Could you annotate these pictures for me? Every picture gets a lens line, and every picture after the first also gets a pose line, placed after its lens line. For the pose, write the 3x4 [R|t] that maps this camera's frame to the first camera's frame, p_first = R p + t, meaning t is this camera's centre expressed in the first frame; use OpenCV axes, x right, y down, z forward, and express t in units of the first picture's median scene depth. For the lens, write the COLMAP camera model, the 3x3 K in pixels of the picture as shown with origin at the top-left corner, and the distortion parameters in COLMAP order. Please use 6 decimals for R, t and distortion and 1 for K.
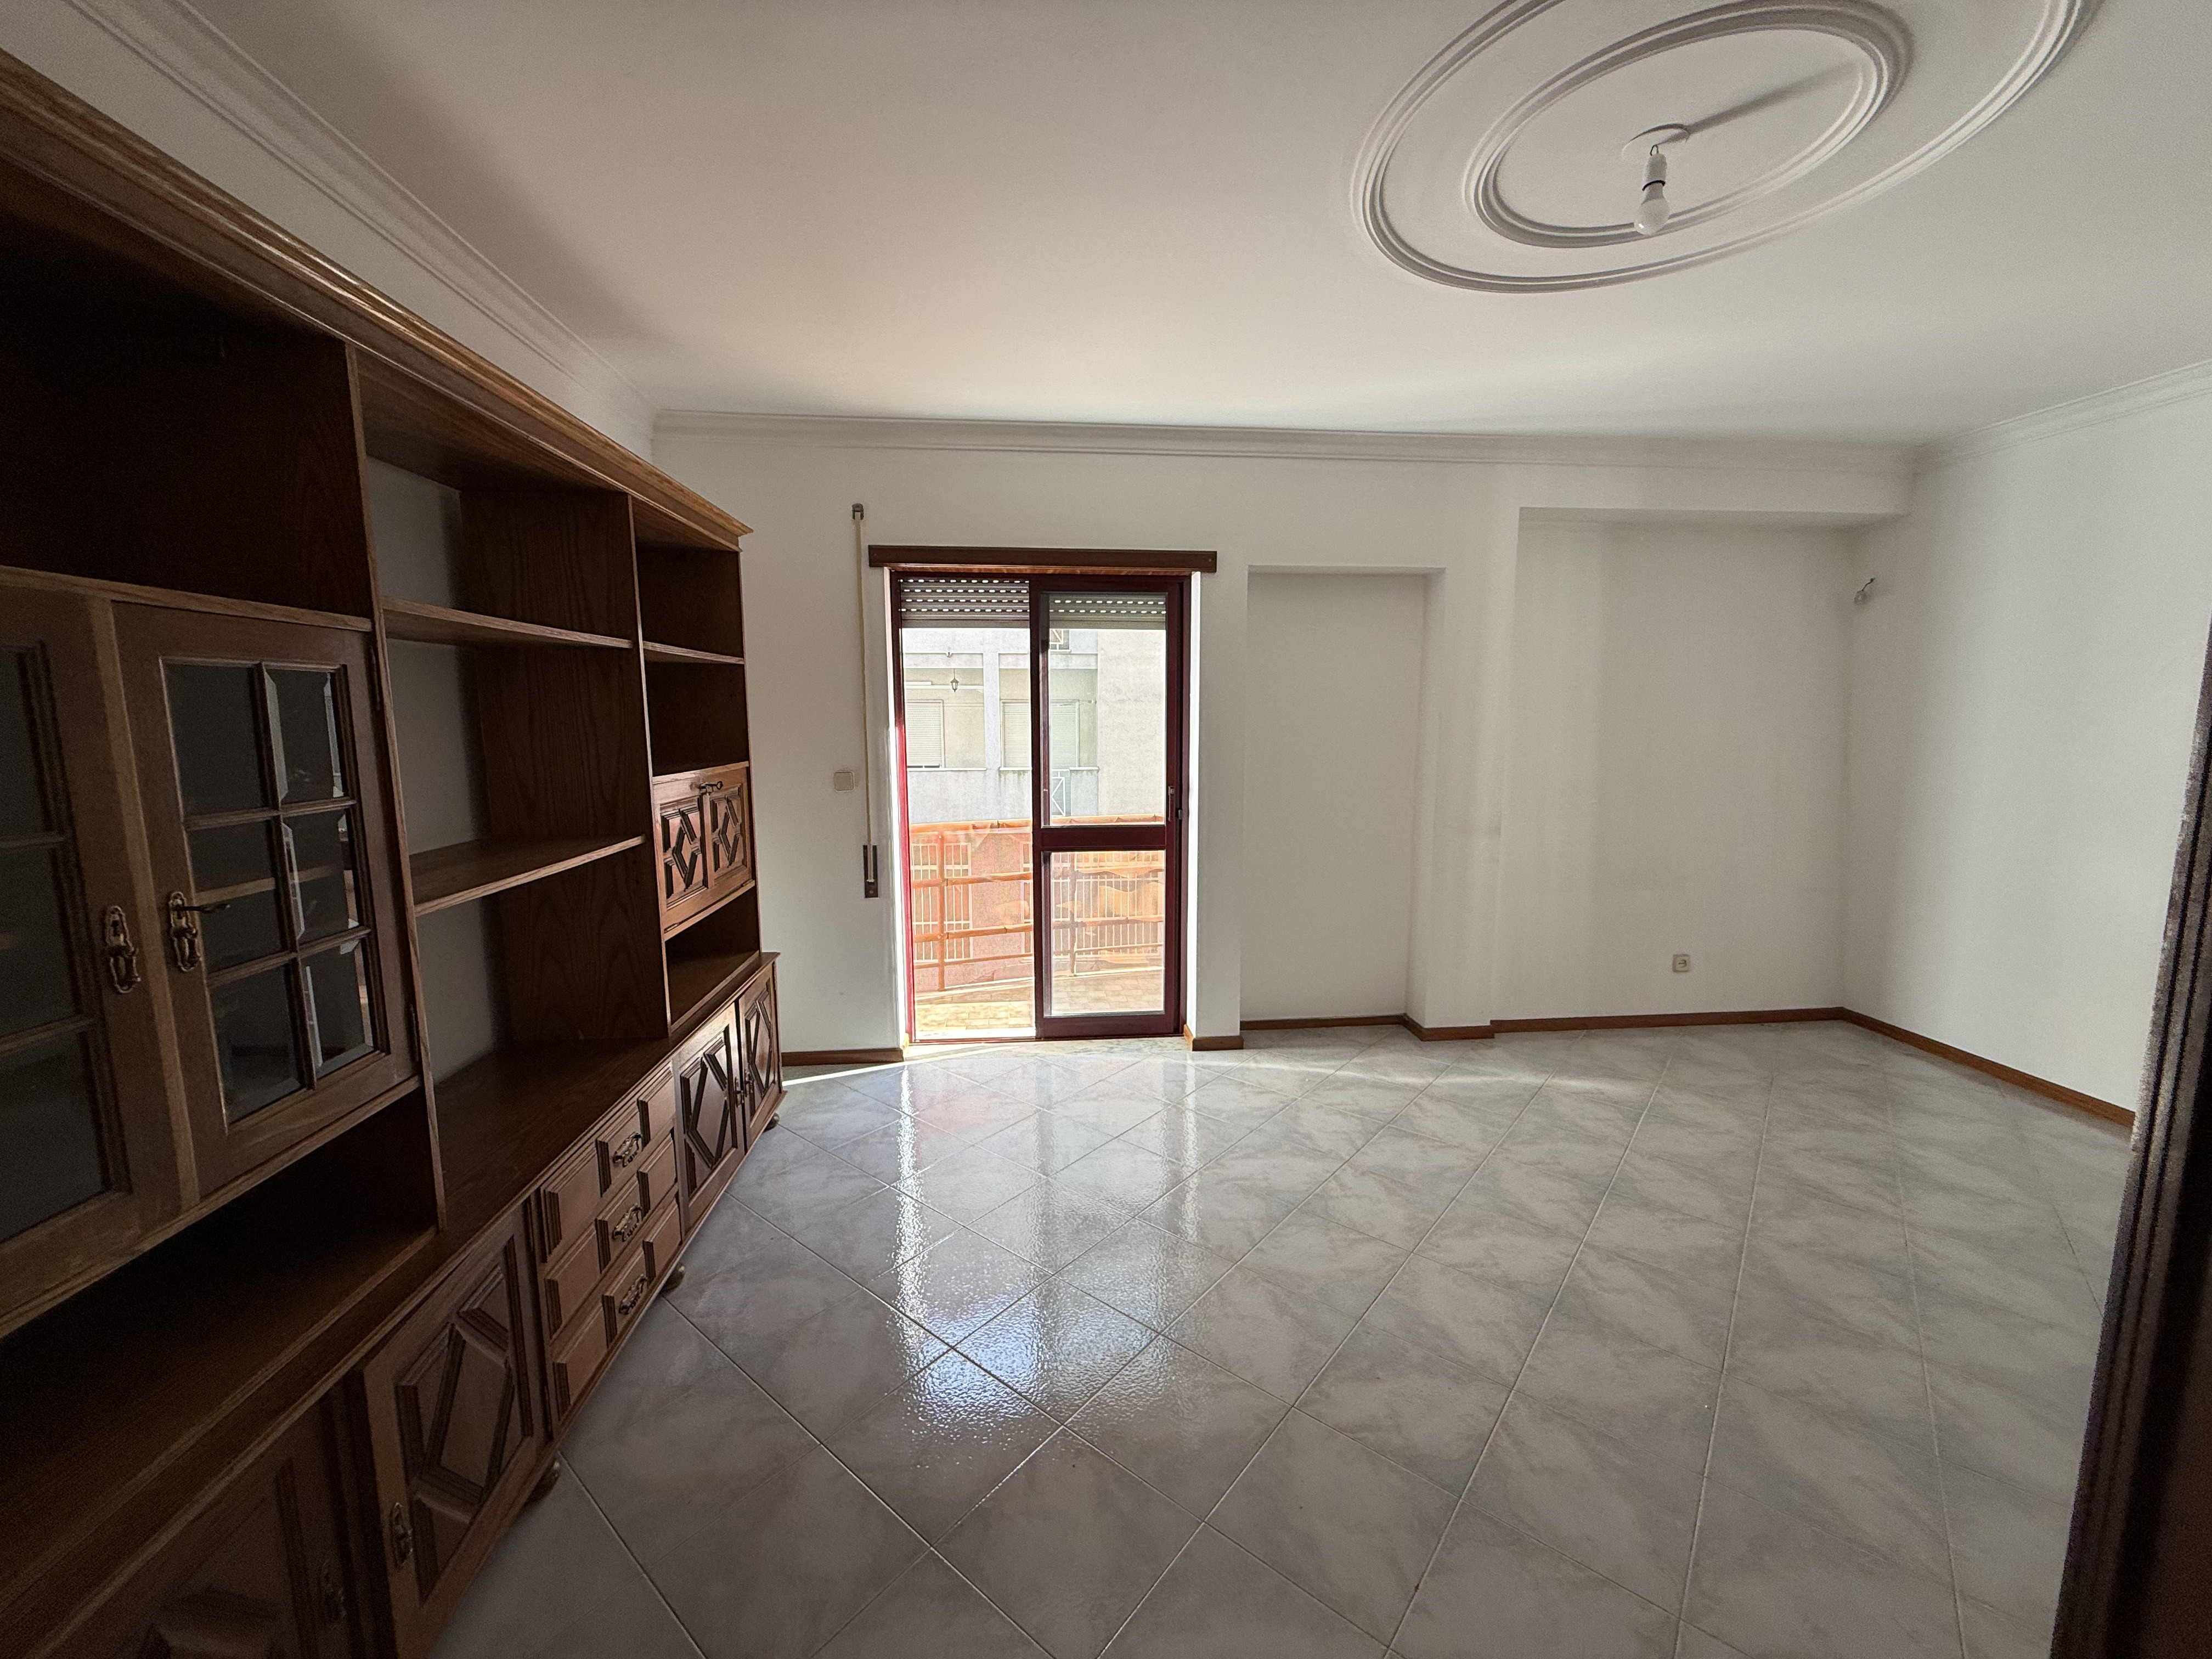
lens RADIAL K [[884.9, 0, 1091.6], [0, 884.9, 845.9], [0, 0, 1]] dist [0.002083, -0.000155]
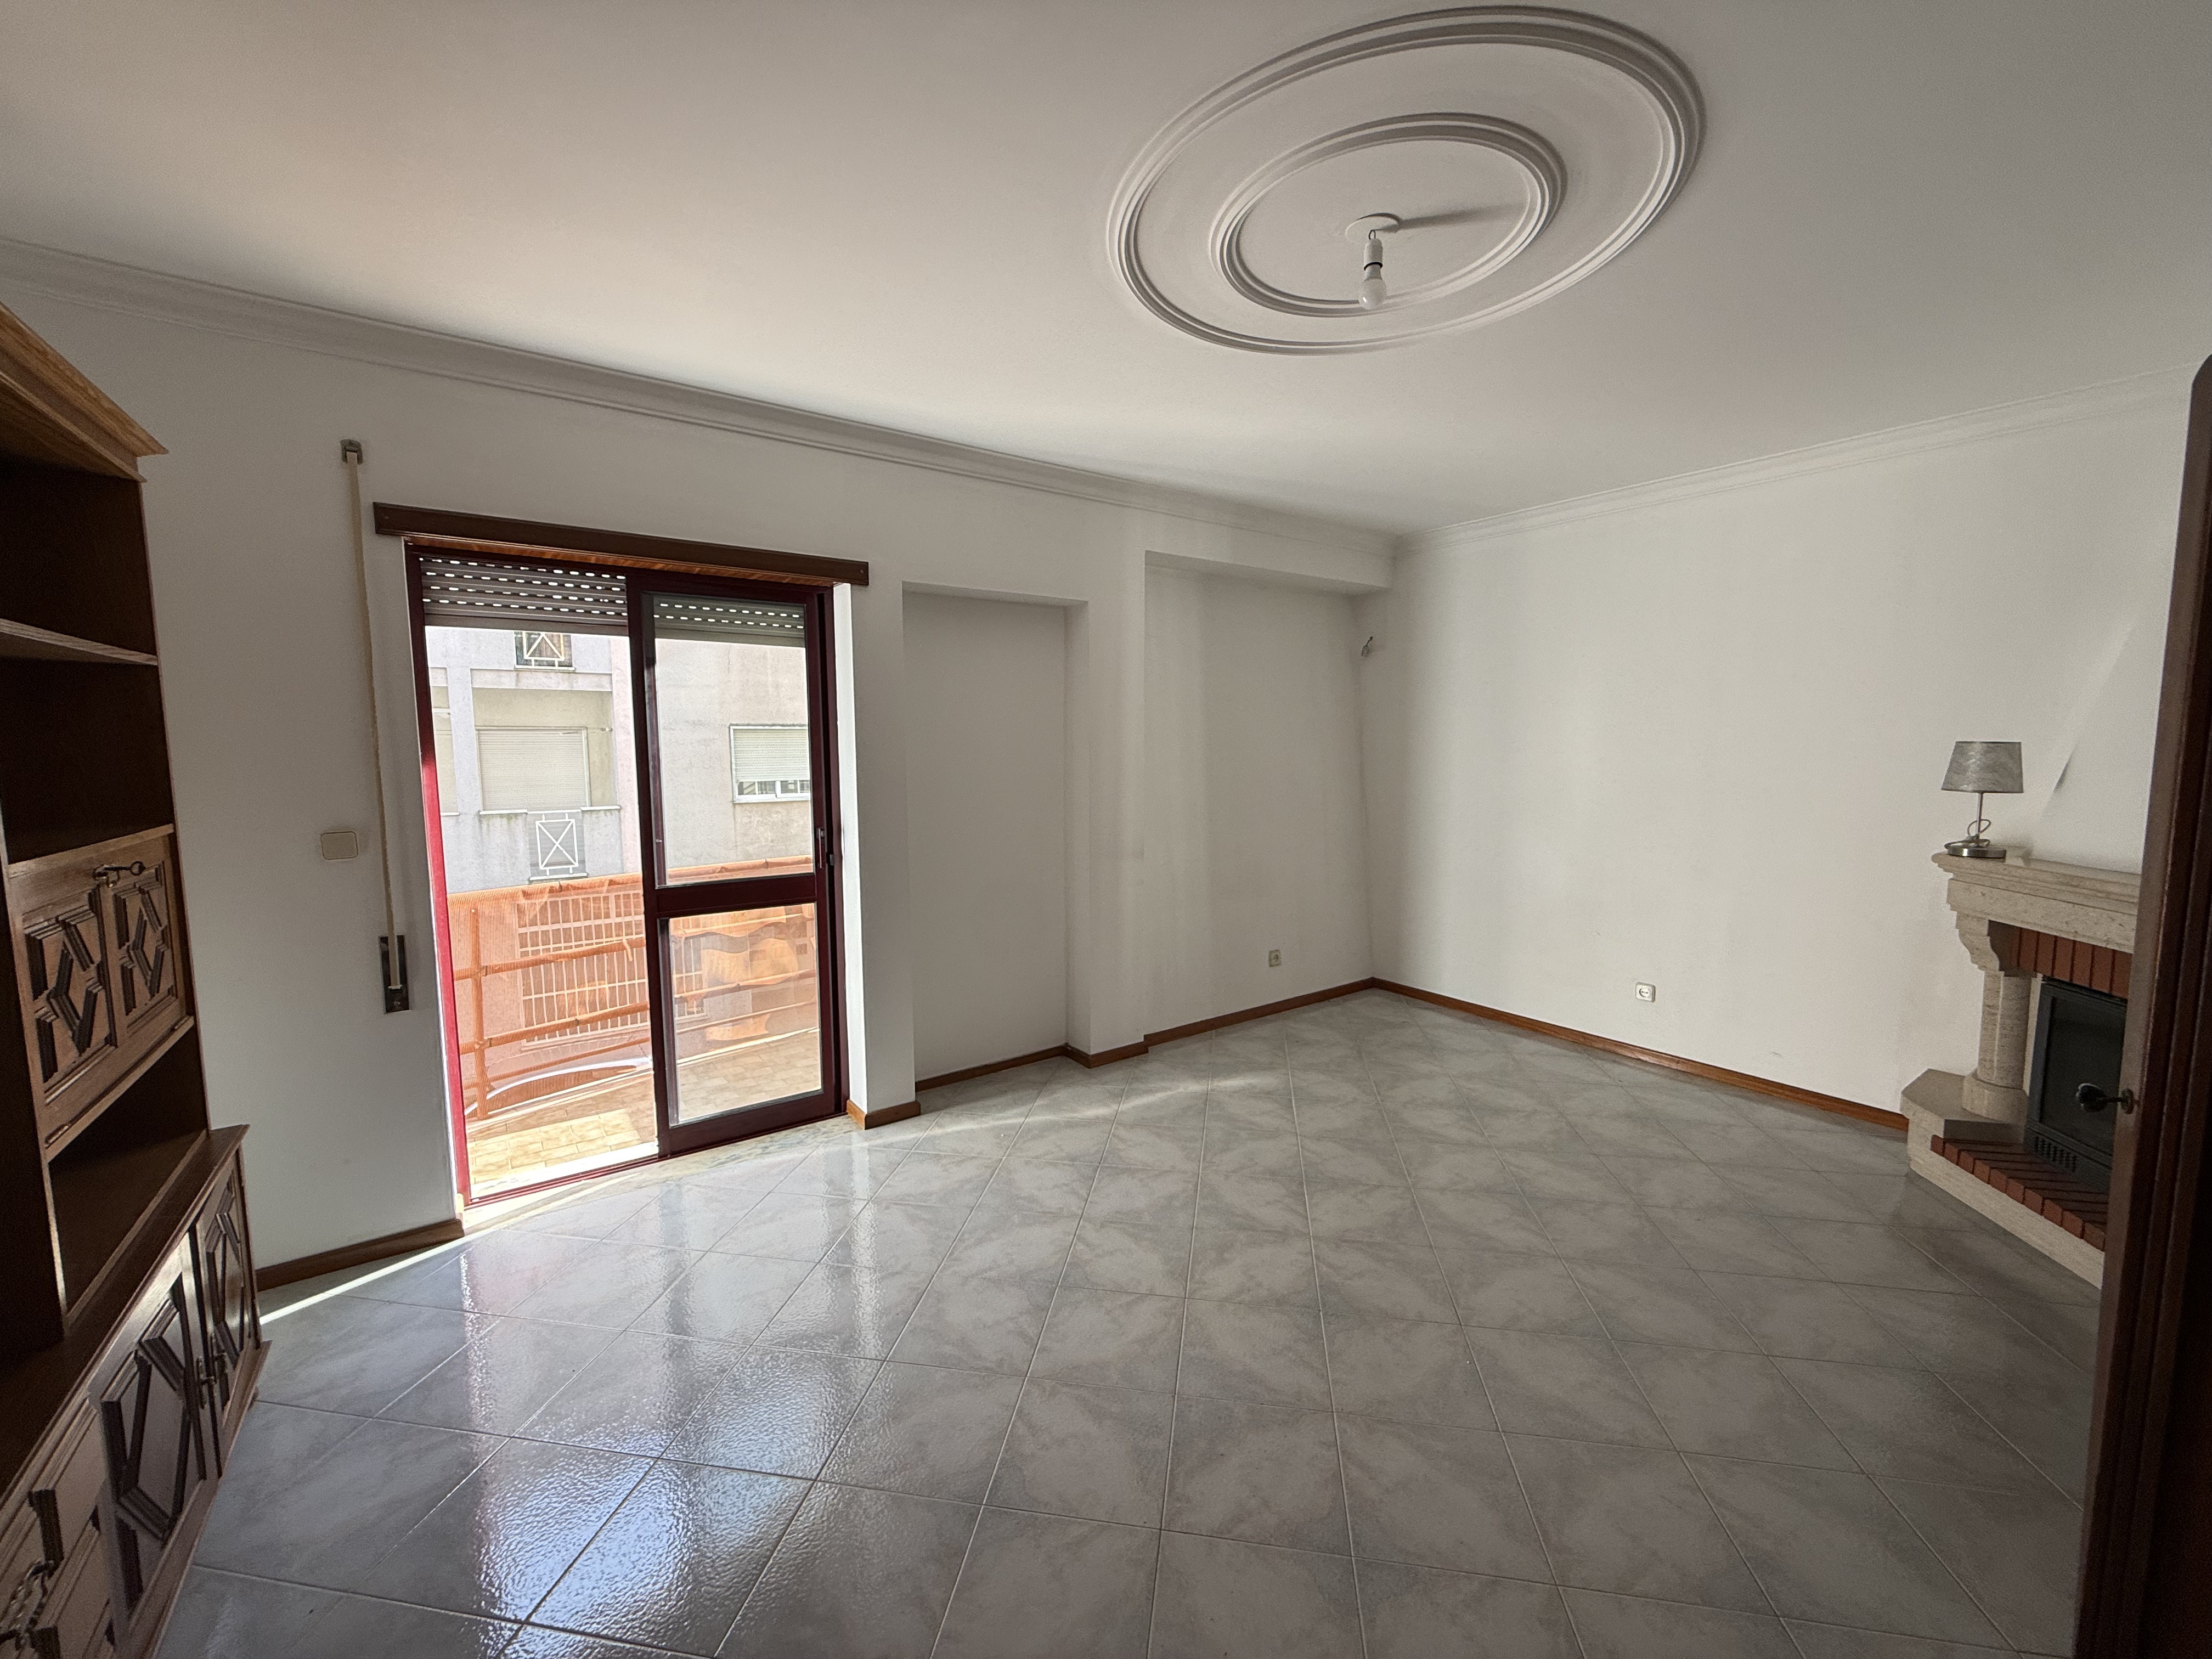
lens RADIAL K [[884.9, 0, 1083.4], [0, 884.9, 839.2], [0, 0, 1]] dist [0.002083, -0.000155]
pose [[0.860963, -0.056895, 0.505475, -0.135945], [0.077070, 0.996843, -0.019069, -0.021451], [-0.502794, 0.055375, 0.862630, 0.135931]]
